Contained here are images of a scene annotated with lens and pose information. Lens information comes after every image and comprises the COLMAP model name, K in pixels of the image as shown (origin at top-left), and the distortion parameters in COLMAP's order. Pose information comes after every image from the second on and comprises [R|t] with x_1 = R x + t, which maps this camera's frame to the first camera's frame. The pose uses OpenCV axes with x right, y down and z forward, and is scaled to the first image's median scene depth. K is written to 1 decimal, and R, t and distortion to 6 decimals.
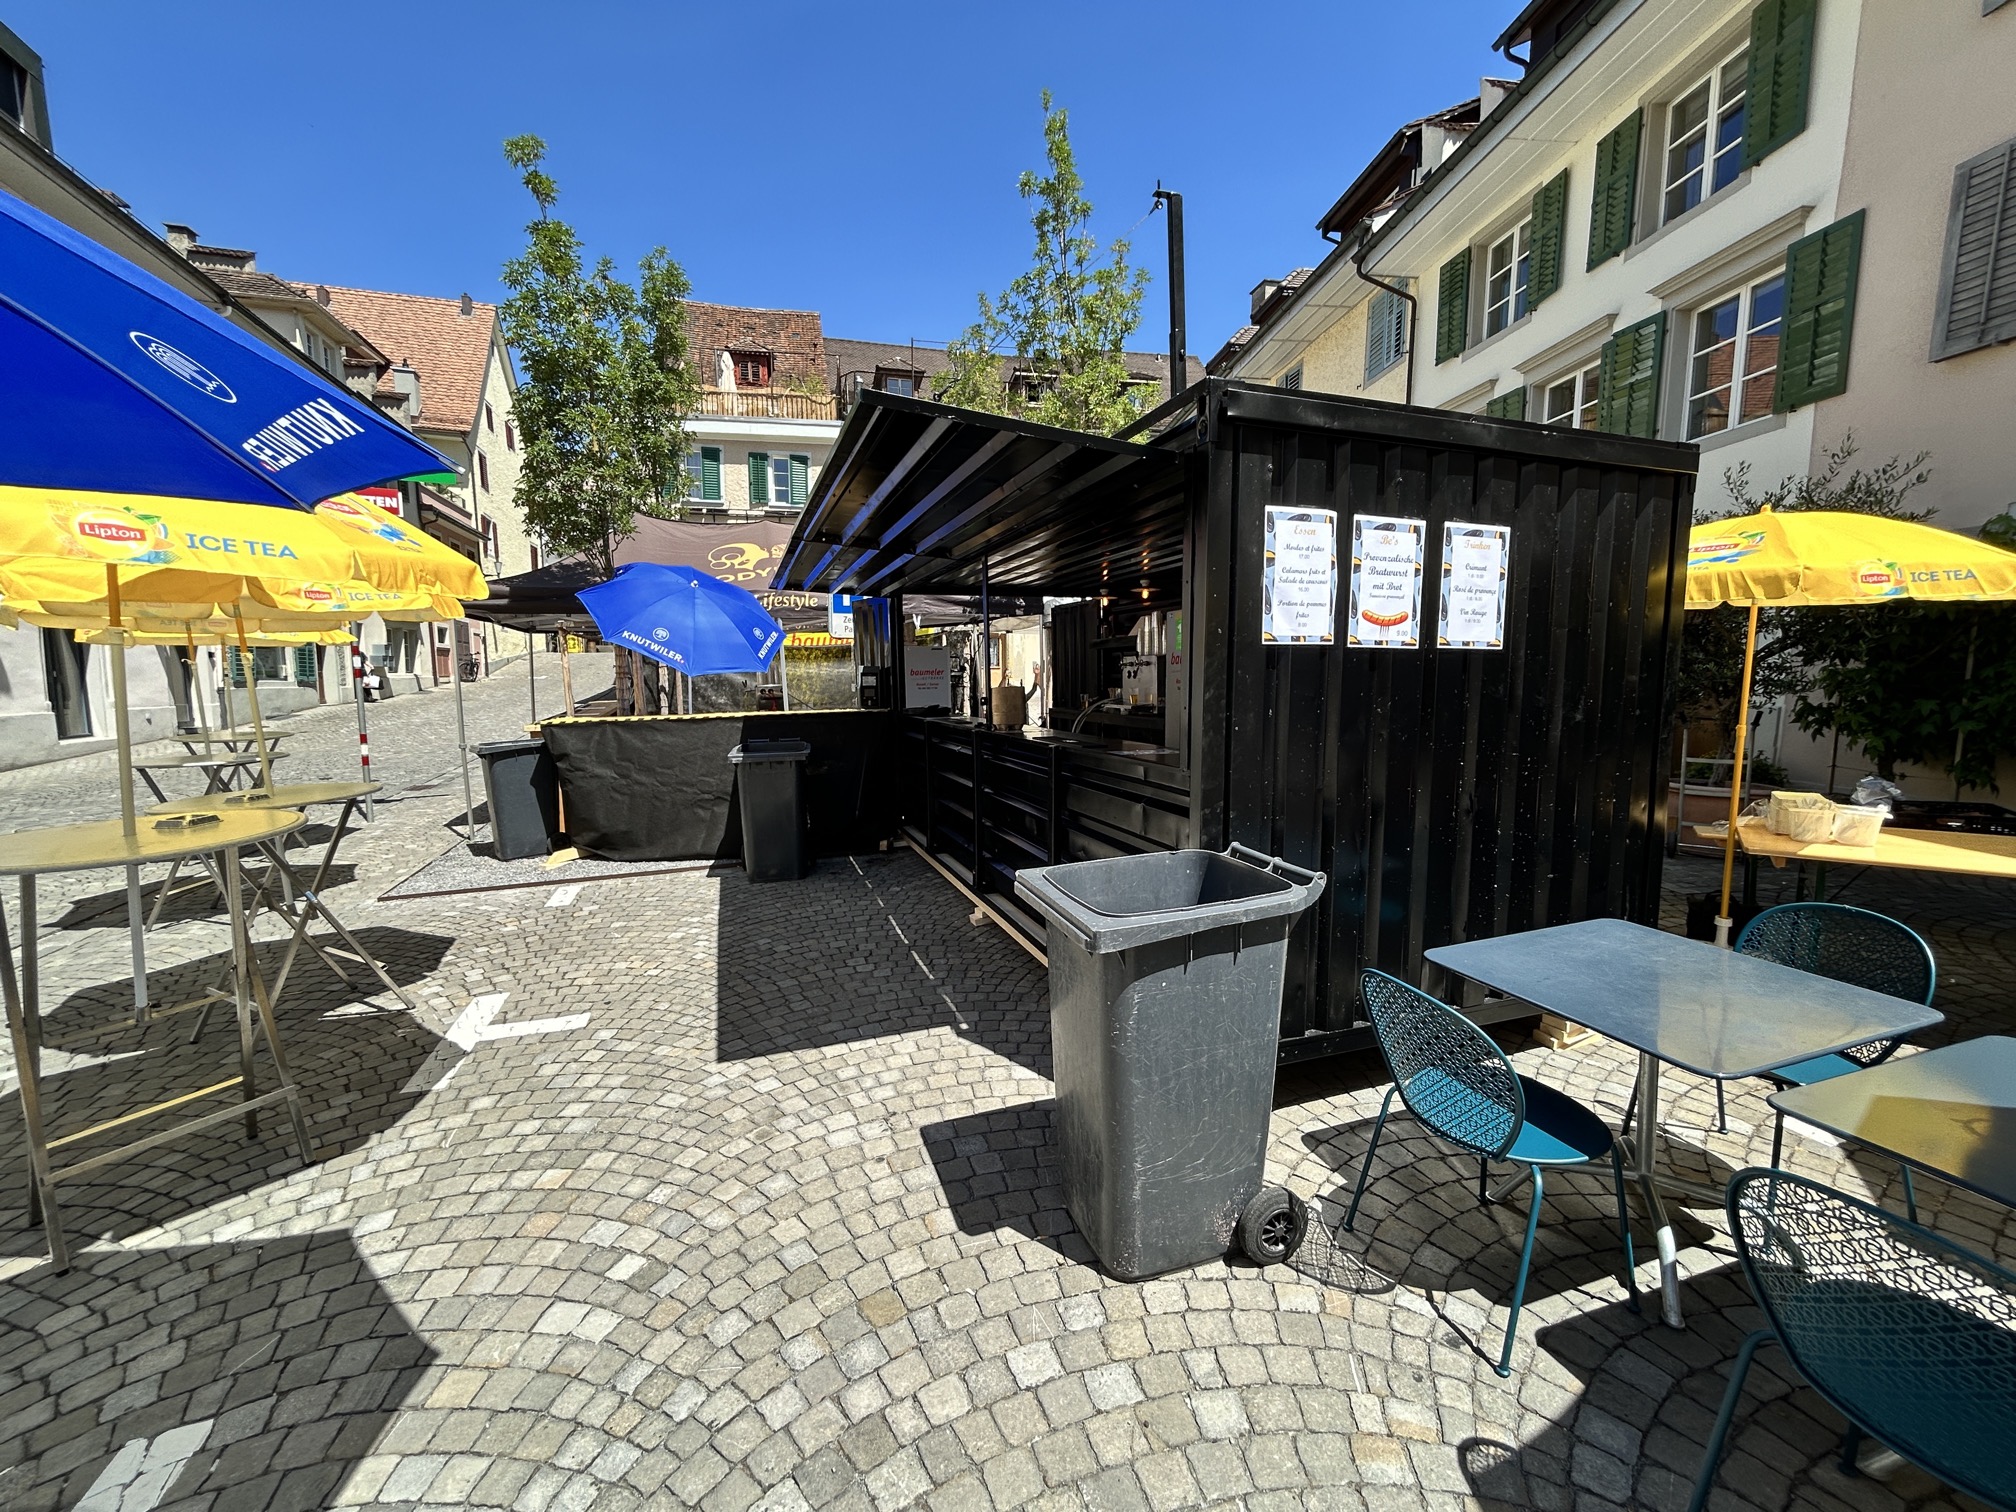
lens RADIAL K [[813.2, 0, 1003.5], [0, 813.2, 770.2], [0, 0, 1]] dist [-0.001727, 0.000403]
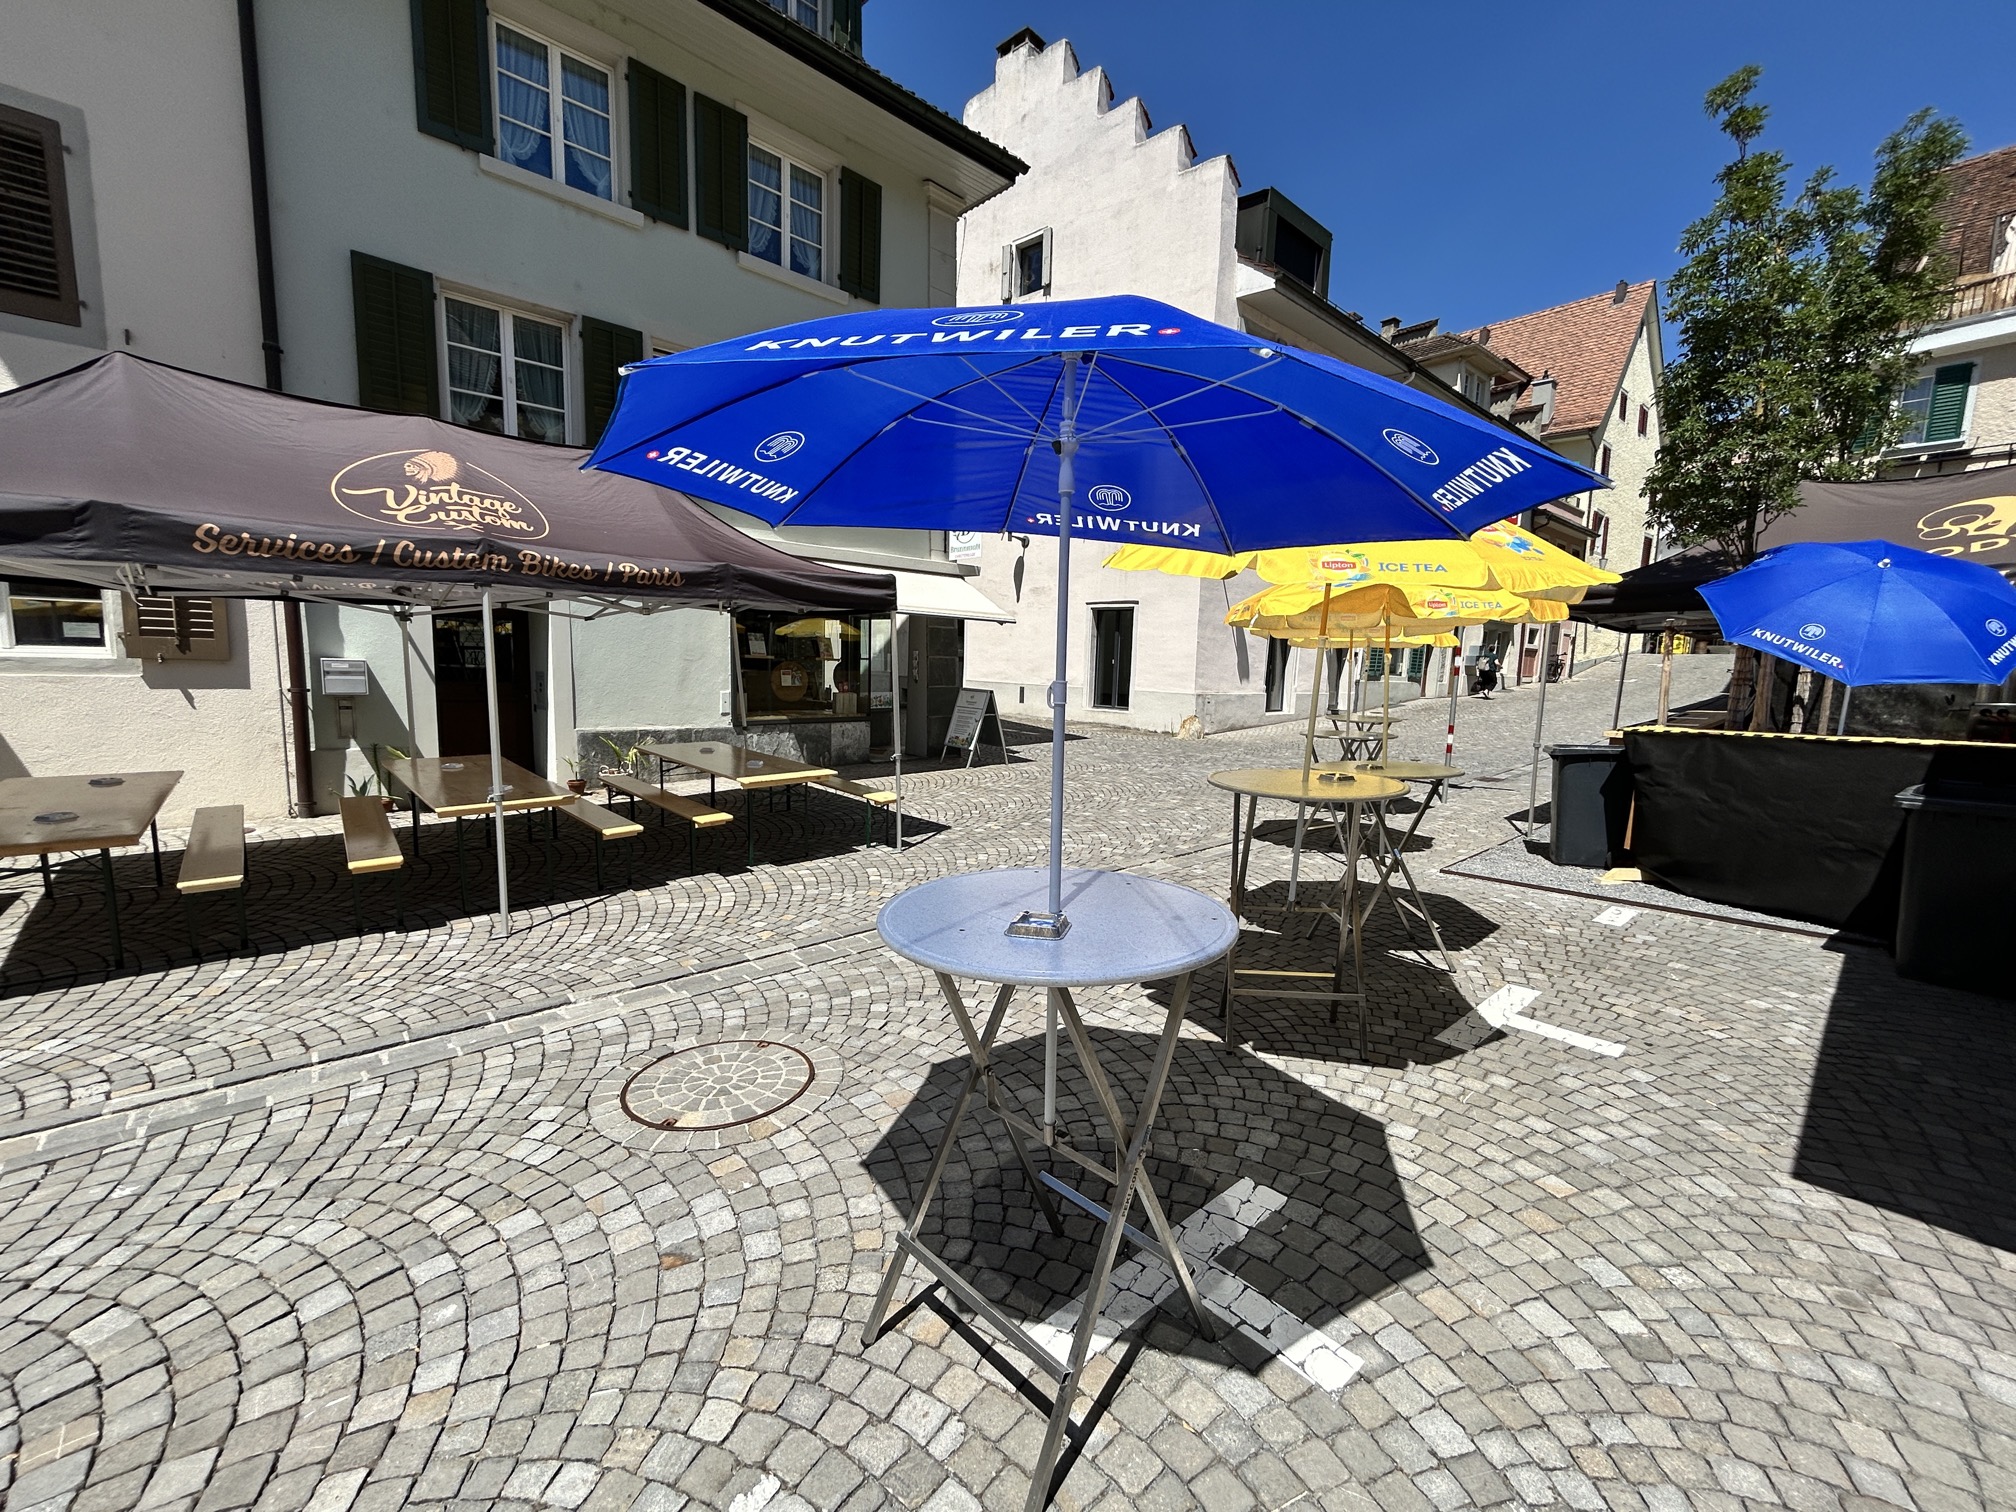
lens RADIAL K [[813.2, 0, 1007.1], [0, 813.2, 768.0], [0, 0, 1]] dist [-0.001727, 0.000403]
pose [[0.395081, 0.130910, -0.909271, 0.005364], [-0.133969, 0.987423, 0.083952, 0.002120], [0.908825, 0.088646, 0.407650, -0.021879]]
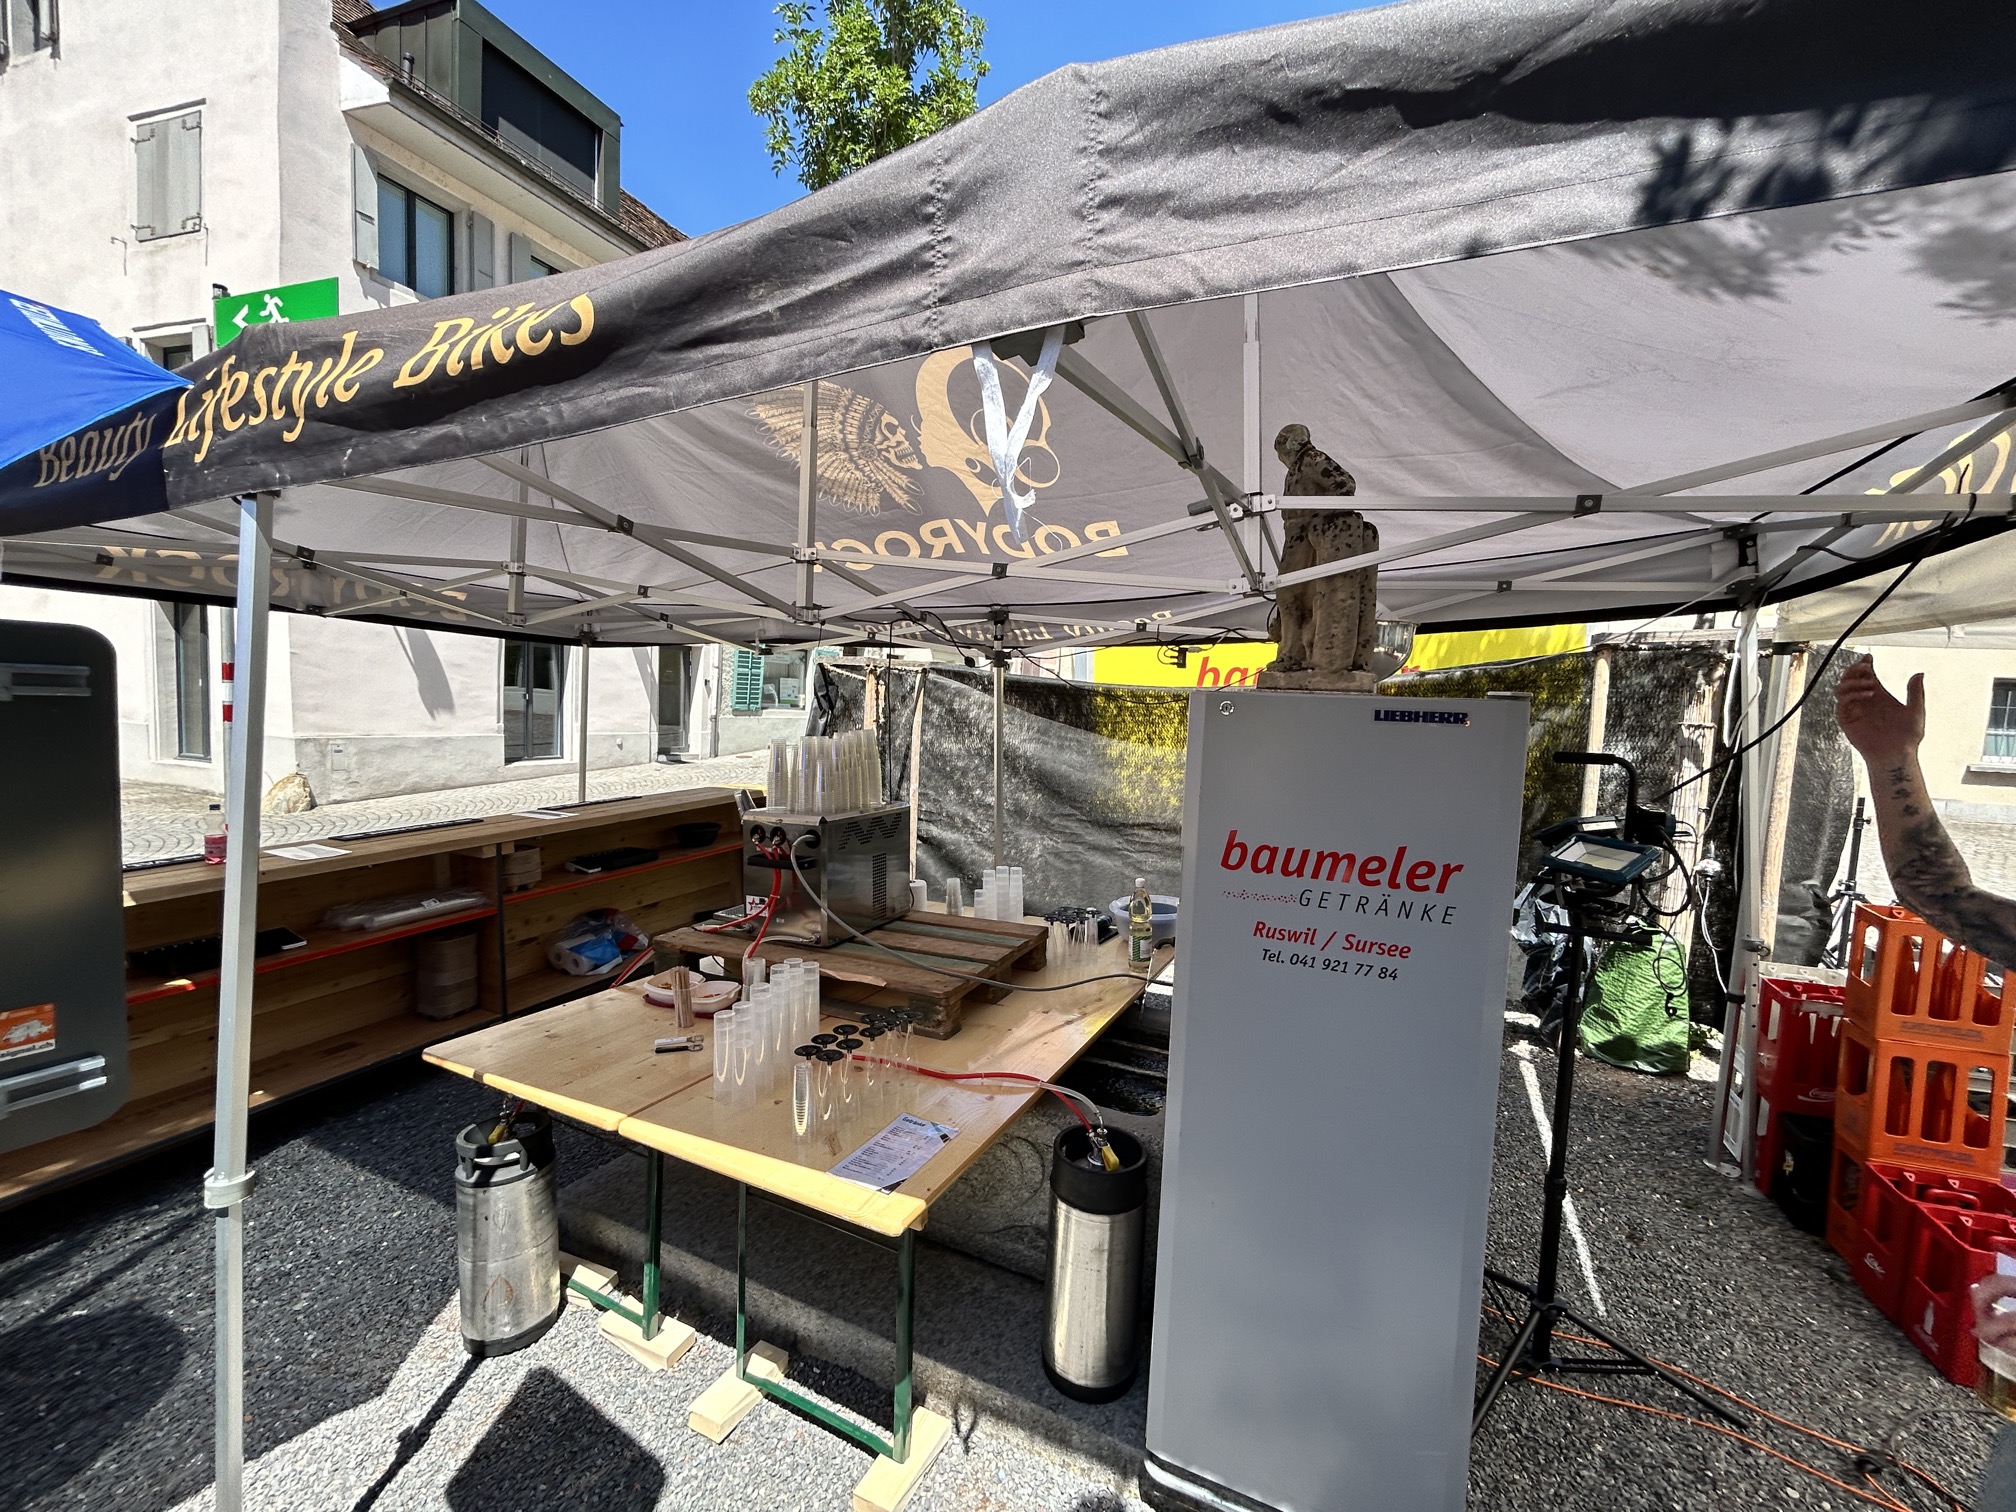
lens RADIAL K [[813.2, 0, 1014.4], [0, 813.2, 760.2], [0, 0, 1]] dist [-0.001727, 0.000403]
pose [[0.731817, 0.084829, -0.676201, -0.036029], [-0.126238, 0.991925, -0.012185, -0.133488], [0.669707, 0.094280, 0.736617, 0.857989]]
